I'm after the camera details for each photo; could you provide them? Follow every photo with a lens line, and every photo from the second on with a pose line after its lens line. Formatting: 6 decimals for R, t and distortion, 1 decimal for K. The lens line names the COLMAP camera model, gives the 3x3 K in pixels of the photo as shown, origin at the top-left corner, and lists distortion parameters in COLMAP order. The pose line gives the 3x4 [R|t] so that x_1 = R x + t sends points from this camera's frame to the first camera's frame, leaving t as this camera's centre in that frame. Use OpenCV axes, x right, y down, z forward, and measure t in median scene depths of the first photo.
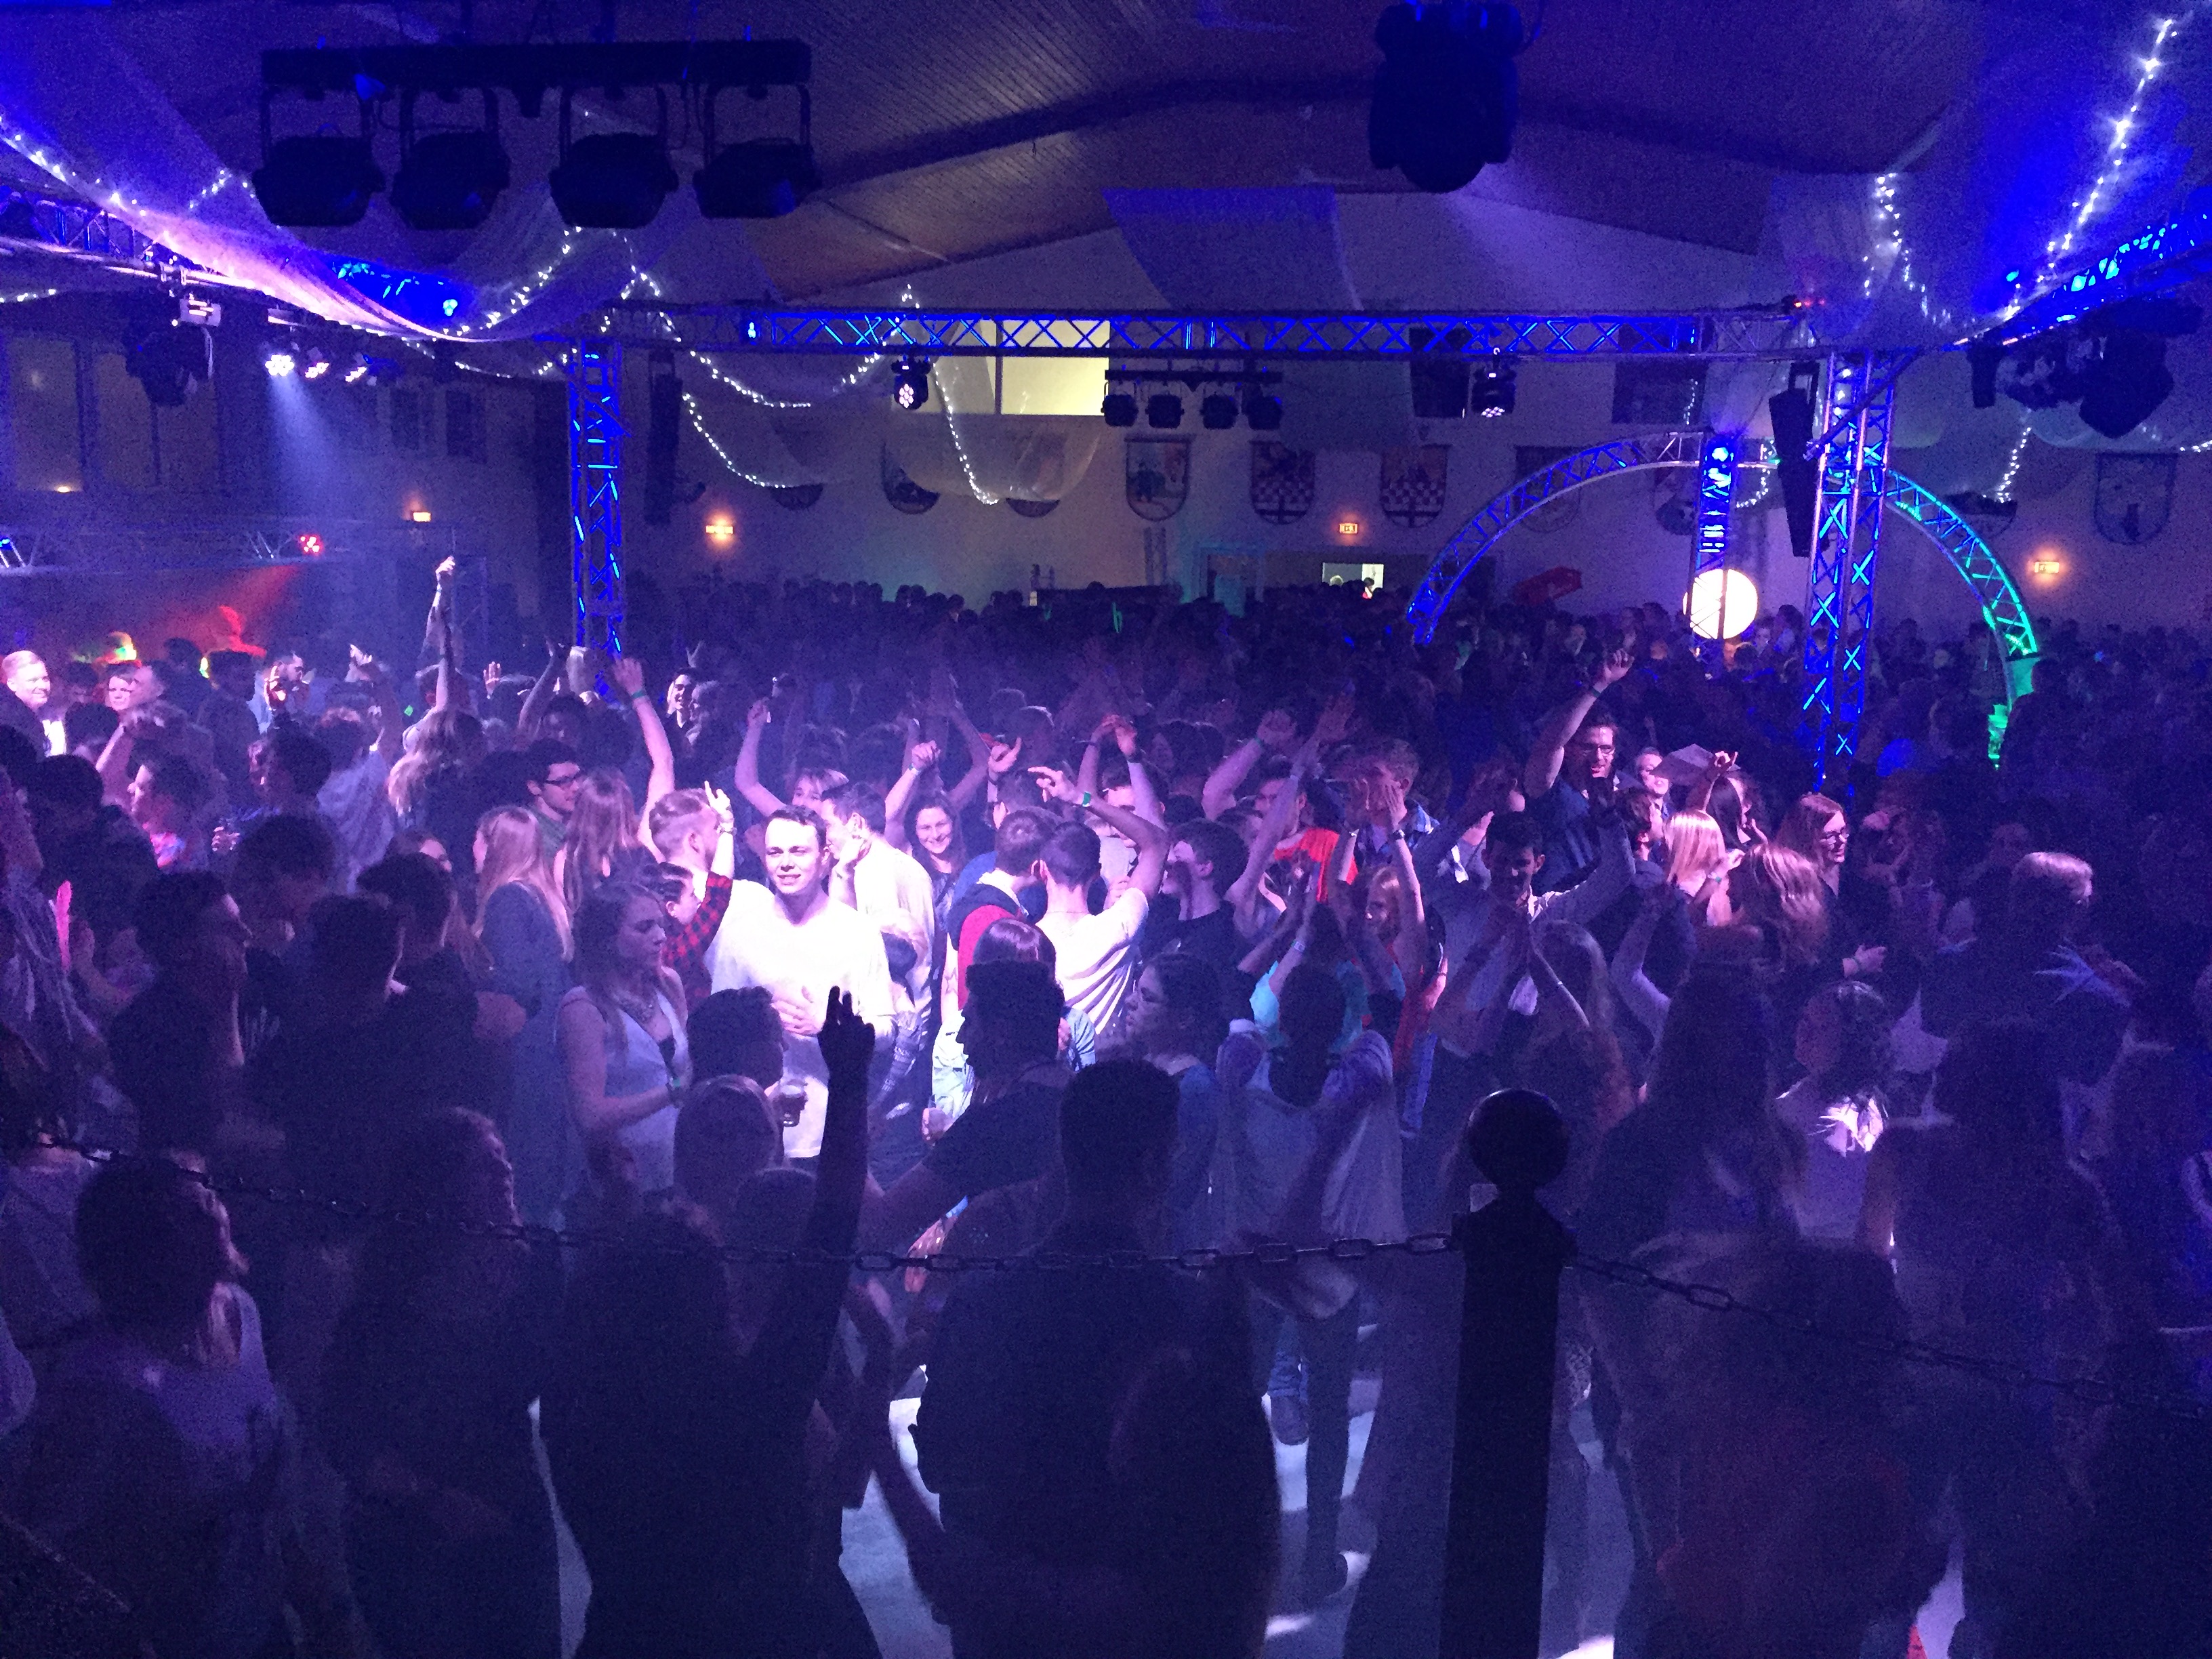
lens RADIAL K [[1872.8, 0, 1098.5], [0, 1872.8, 840.1], [0, 0, 1]] dist [0.081274, -0.102609]
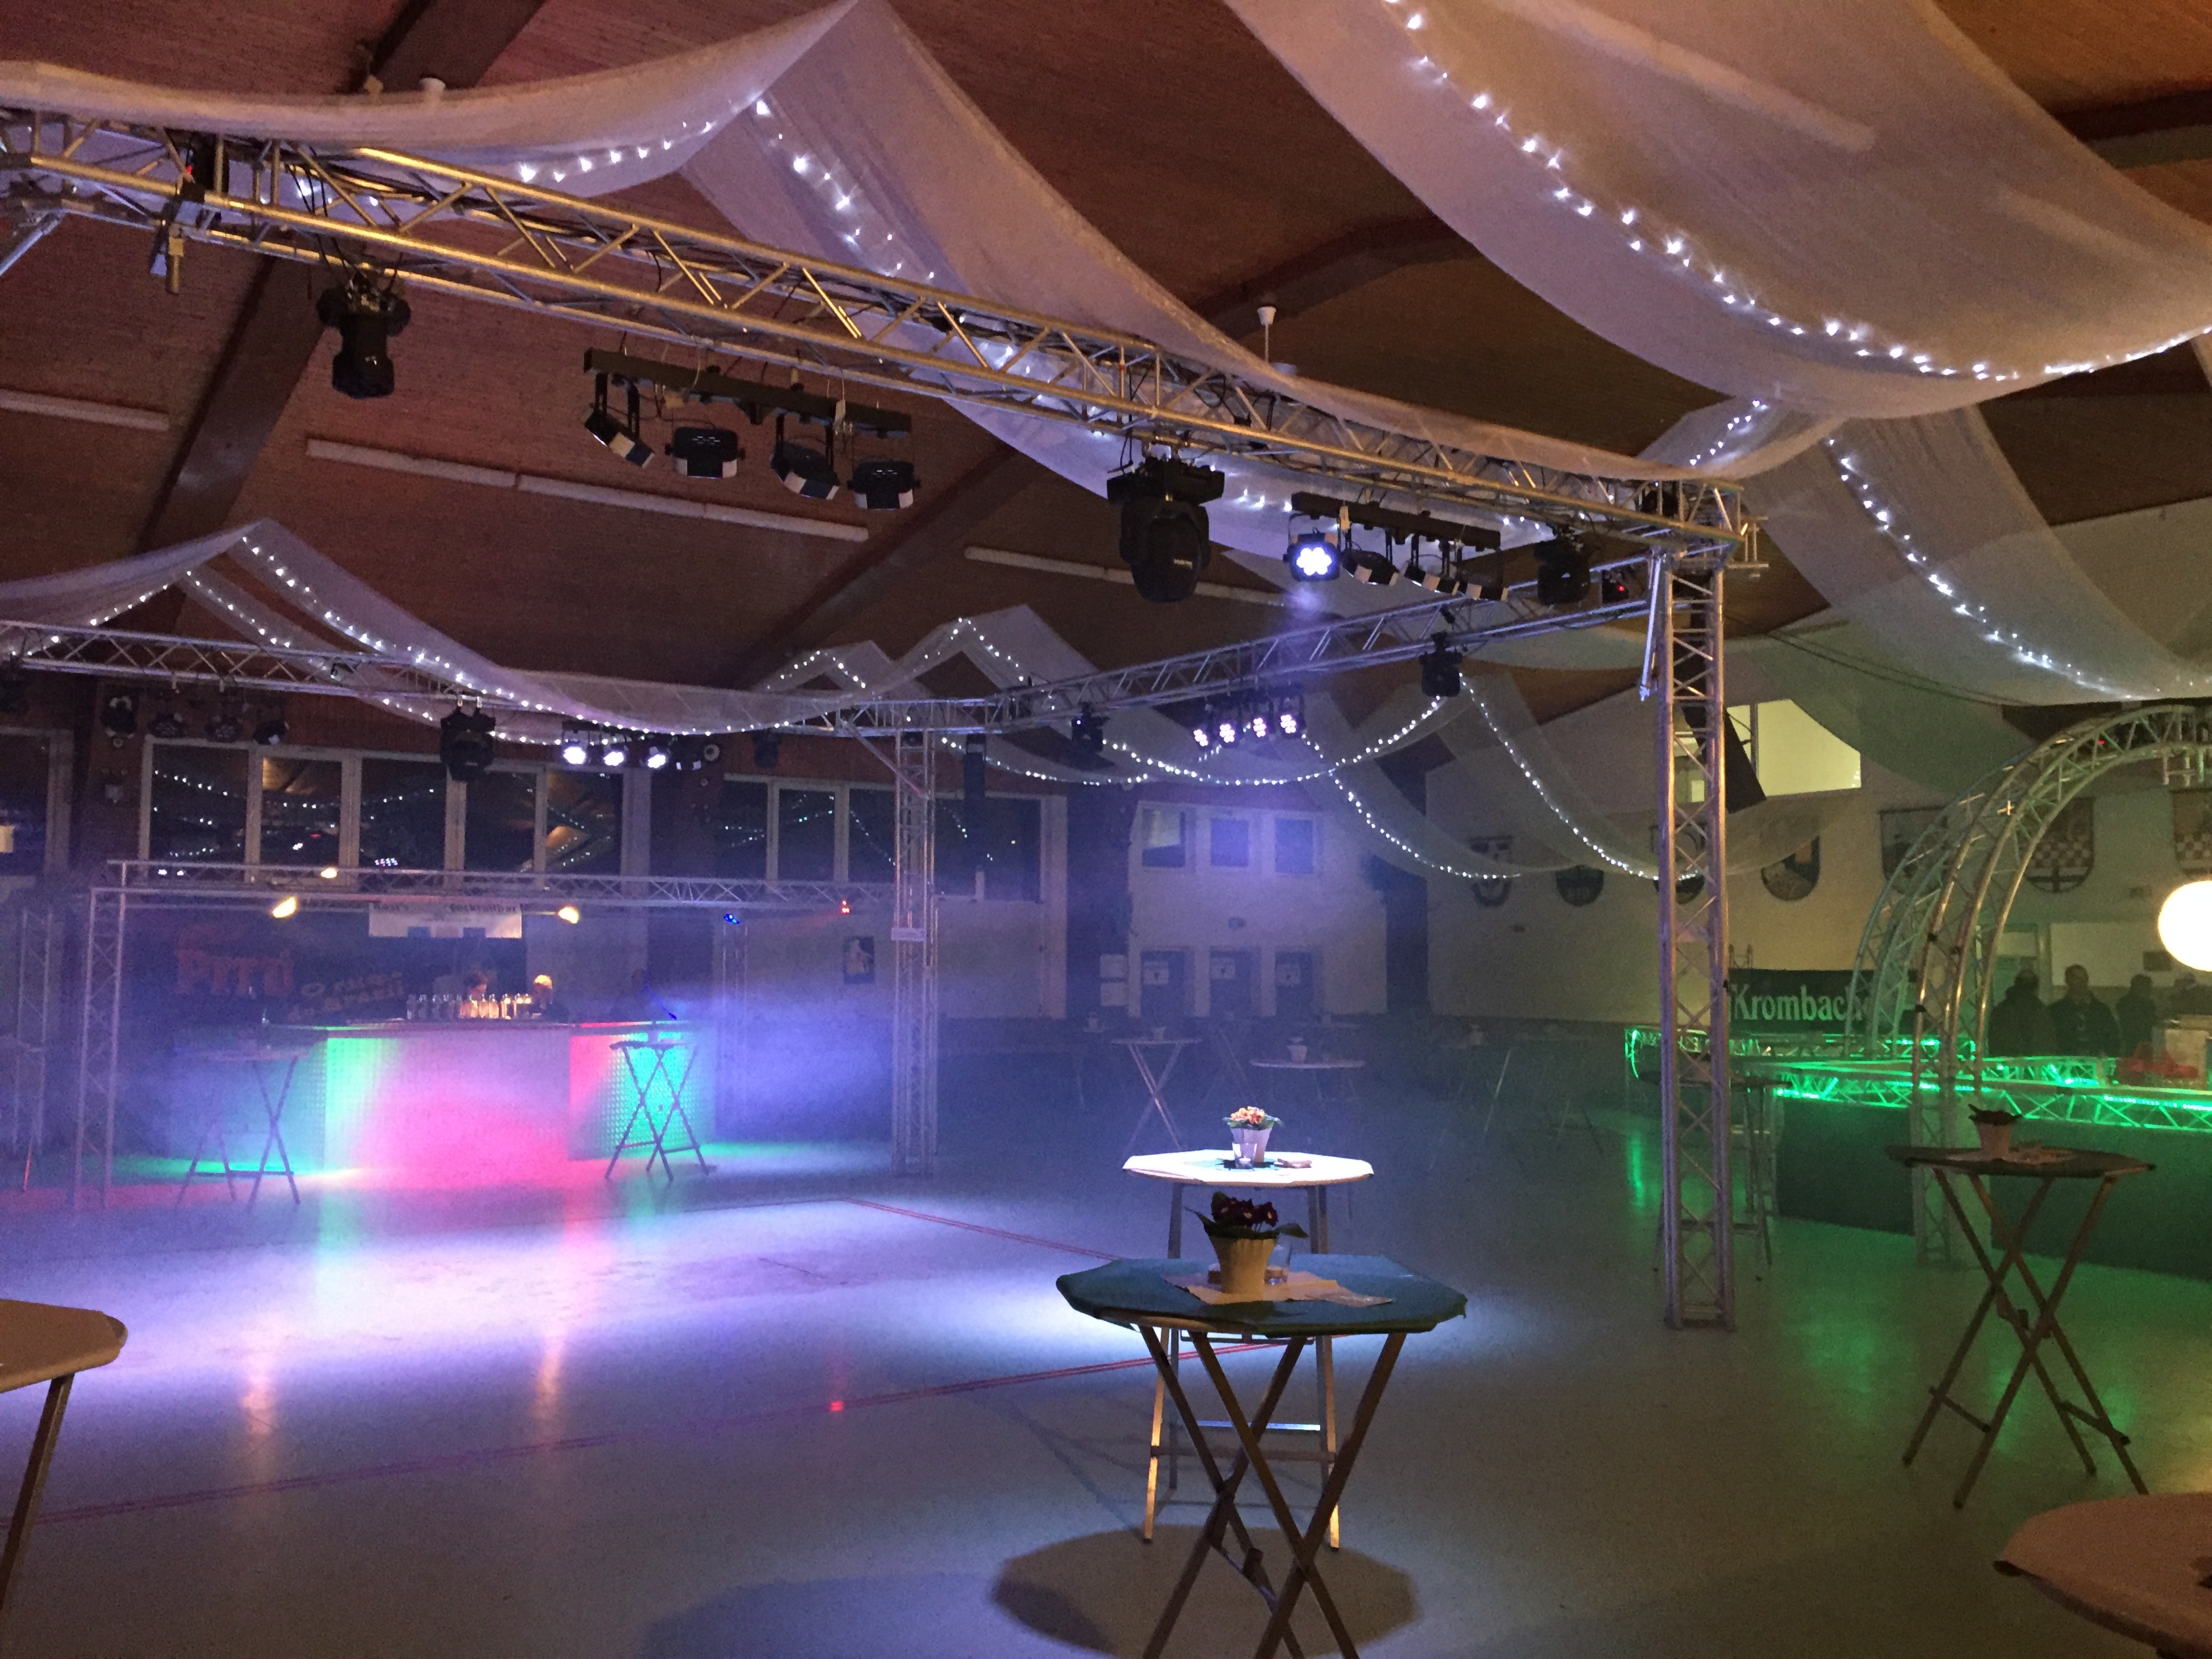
lens RADIAL K [[1872.8, 0, 1099.7], [0, 1872.8, 834.2], [0, 0, 1]] dist [0.081274, -0.102609]
pose [[0.737890, -0.071741, -0.671098, 0.541133], [-0.102917, 0.970746, -0.216933, 0.056038], [0.667028, 0.229140, 0.708920, 0.147844]]
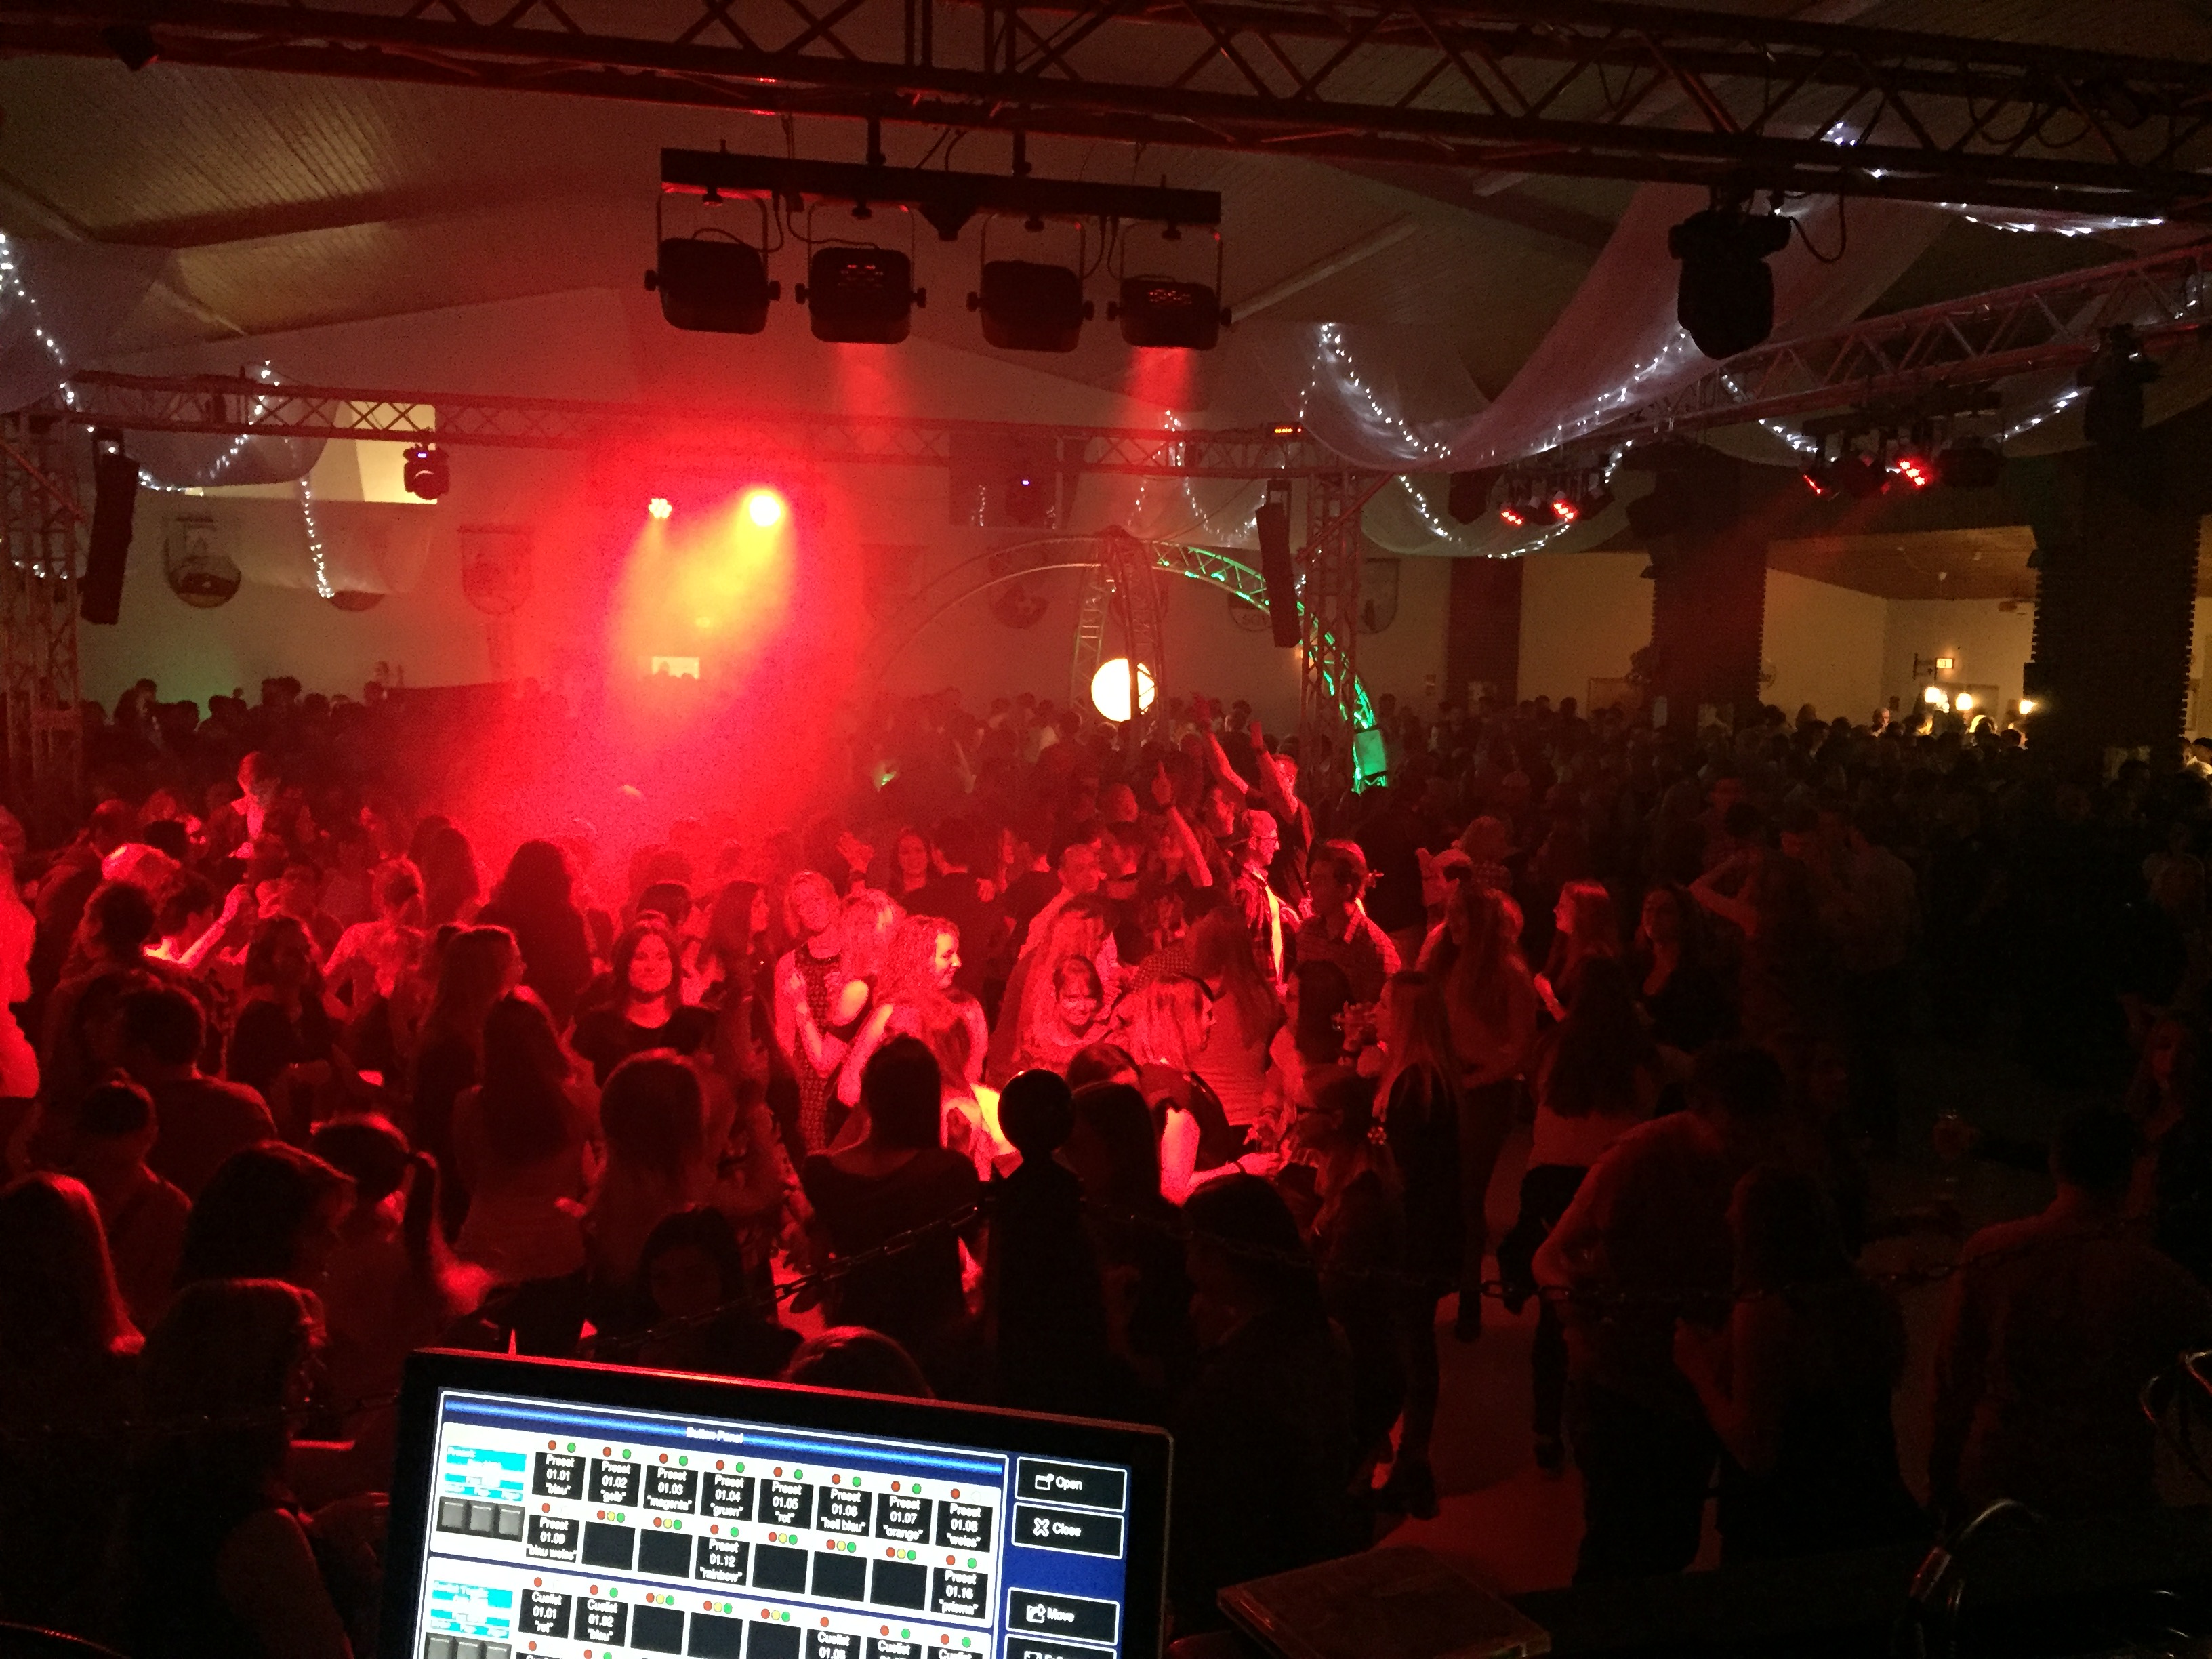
lens RADIAL K [[1872.8, 0, 1098.6], [0, 1872.8, 833.0], [0, 0, 1]] dist [0.081274, -0.102609]
pose [[0.905236, -0.055173, 0.421312, -0.160872], [0.076645, 0.996472, -0.034188, -0.004771], [-0.417939, 0.063240, 0.906271, 0.014742]]
